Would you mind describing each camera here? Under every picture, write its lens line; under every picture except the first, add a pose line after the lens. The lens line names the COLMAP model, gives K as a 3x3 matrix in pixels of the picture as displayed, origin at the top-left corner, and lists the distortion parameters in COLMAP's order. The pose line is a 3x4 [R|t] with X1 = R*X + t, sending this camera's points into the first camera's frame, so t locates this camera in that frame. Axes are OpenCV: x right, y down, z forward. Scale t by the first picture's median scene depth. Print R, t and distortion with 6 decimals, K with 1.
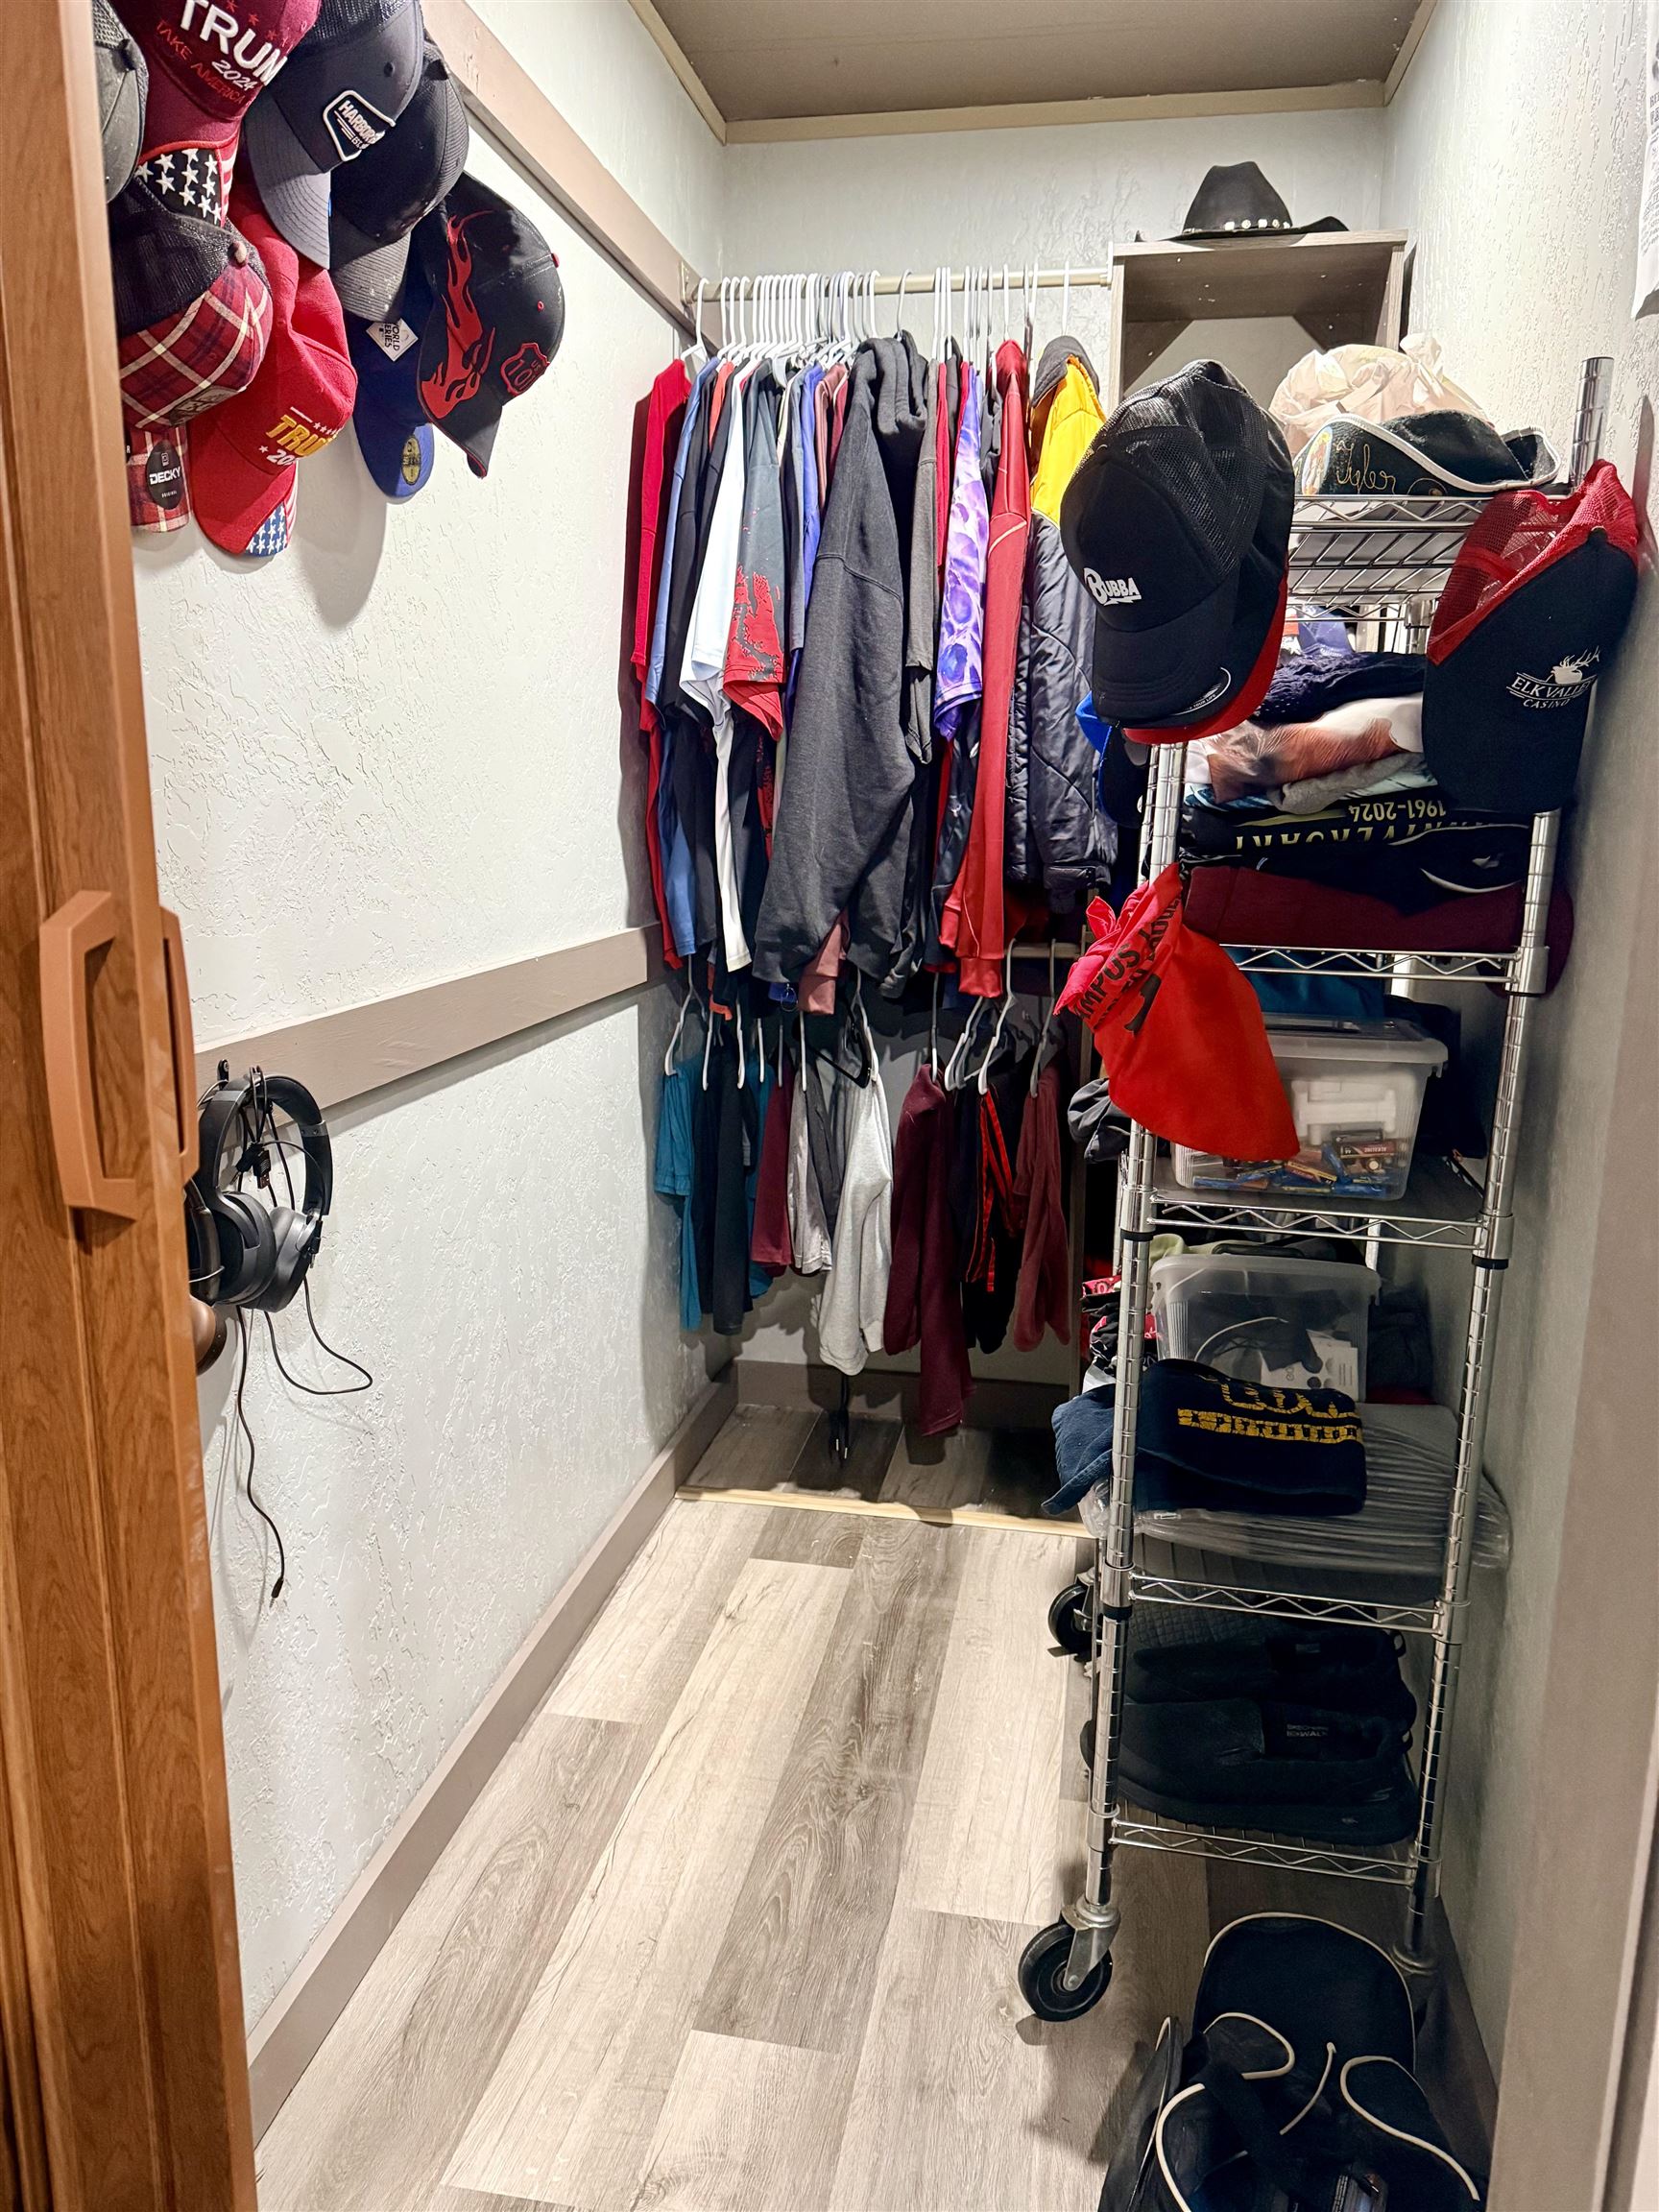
lens RADIAL K [[1537.0, 0, 864.8], [0, 1537.0, 1118.5], [0, 0, 1]] dist [0.059422, -0.052999]
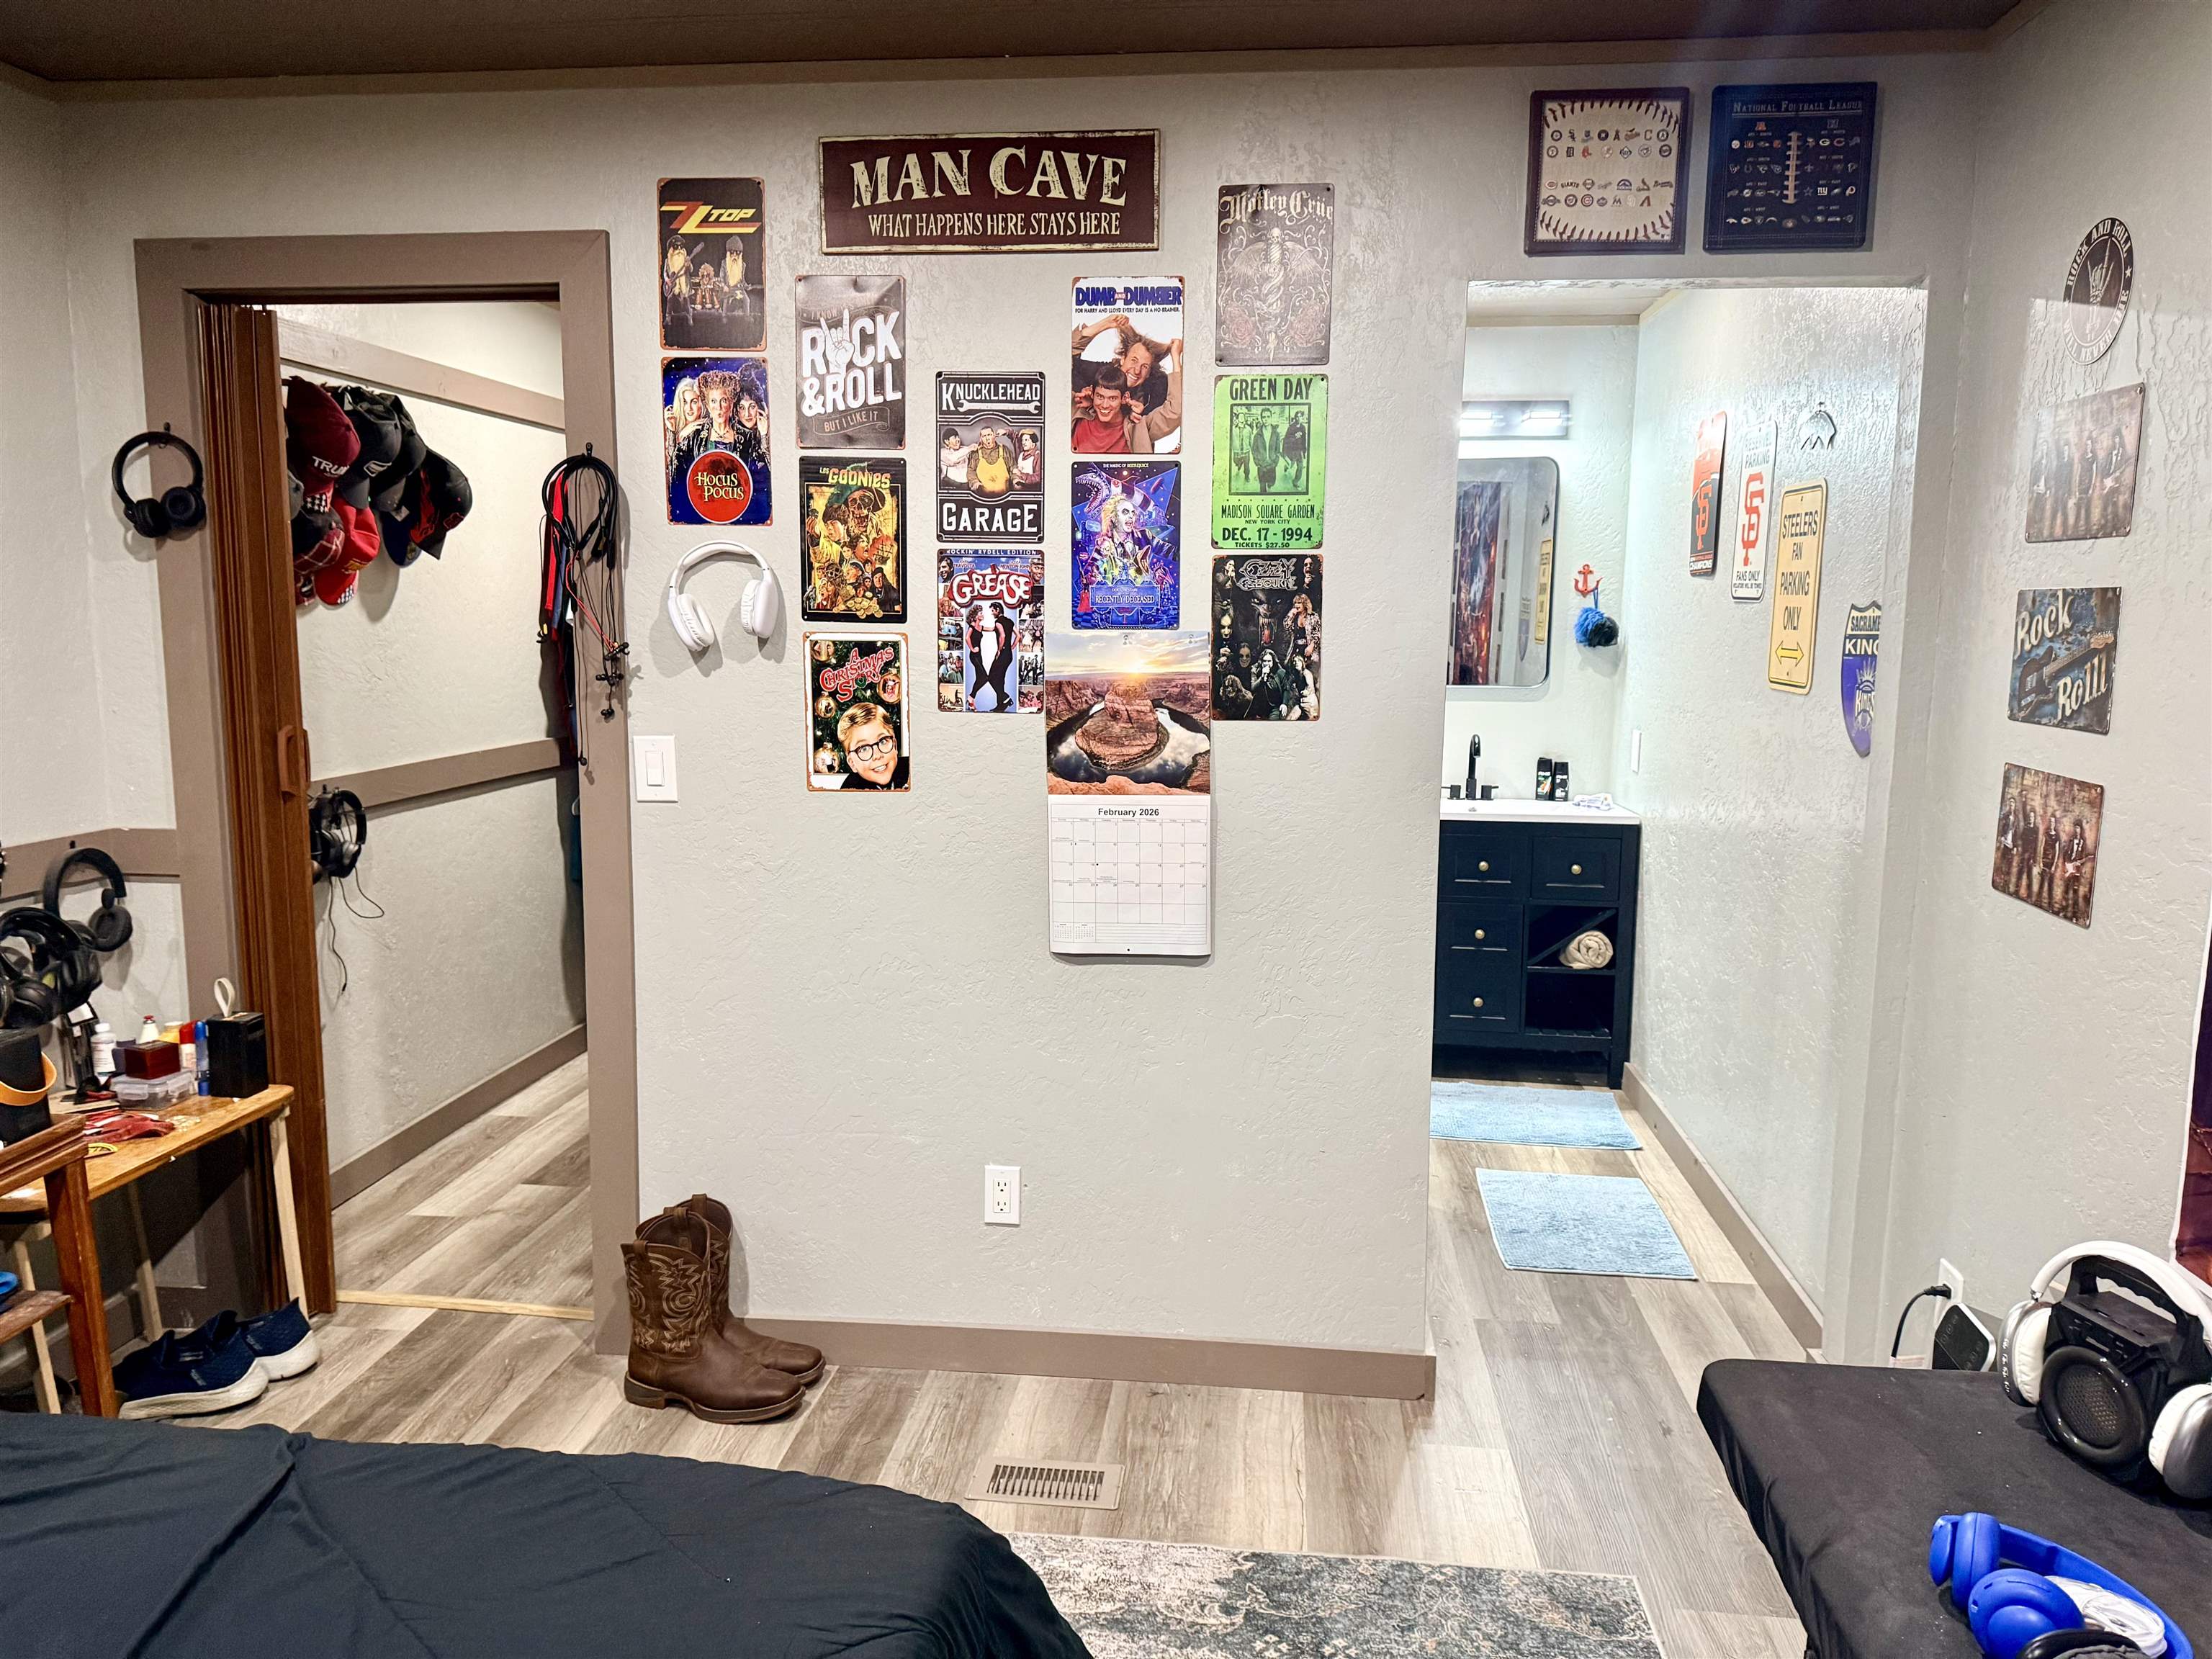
lens RADIAL K [[1537.0, 0, 1106.0], [0, 1537.0, 829.5], [0, 0, 1]] dist [0.059422, -0.052999]
pose [[0.998436, -0.013815, 0.054180, 0.818729], [0.017485, 0.997542, -0.067849, 0.251635], [-0.053109, 0.068691, 0.996223, -1.816446]]
